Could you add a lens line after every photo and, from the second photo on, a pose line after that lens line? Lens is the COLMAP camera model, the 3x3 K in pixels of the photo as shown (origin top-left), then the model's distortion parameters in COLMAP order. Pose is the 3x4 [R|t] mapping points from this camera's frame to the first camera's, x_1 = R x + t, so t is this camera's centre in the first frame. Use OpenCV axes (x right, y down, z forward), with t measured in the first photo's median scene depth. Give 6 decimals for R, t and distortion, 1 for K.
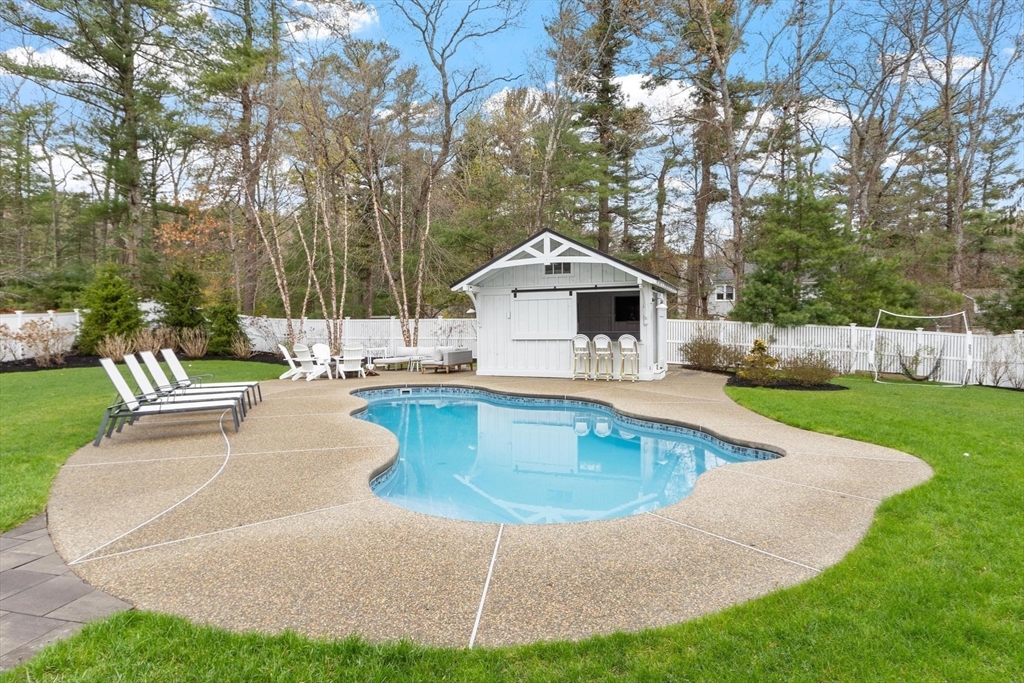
lens RADIAL K [[561.5, 0, 513.1], [0, 561.5, 340.3], [0, 0, 1]] dist [0.000496, 0.000063]
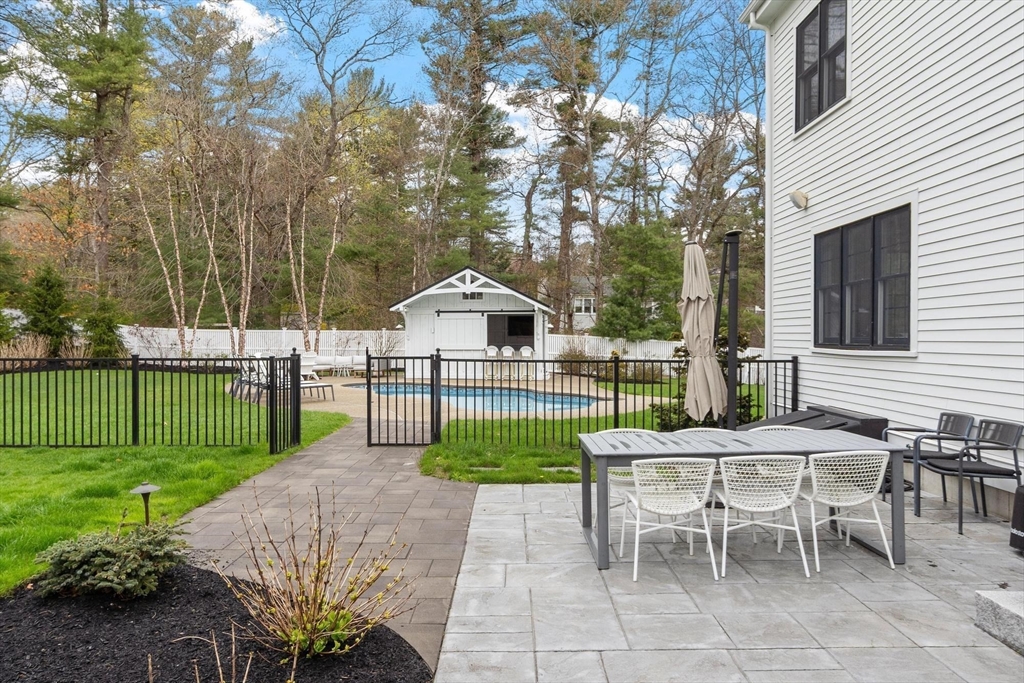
lens RADIAL K [[737.6, 0, 510.3], [0, 737.6, 339.6], [0, 0, 1]] dist [-0.009800, -0.000870]
pose [[0.963422, 0.009552, 0.267817, -0.213570], [-0.003693, 0.999743, -0.022373, 0.009625], [-0.267962, 0.020566, 0.963210, -0.490258]]
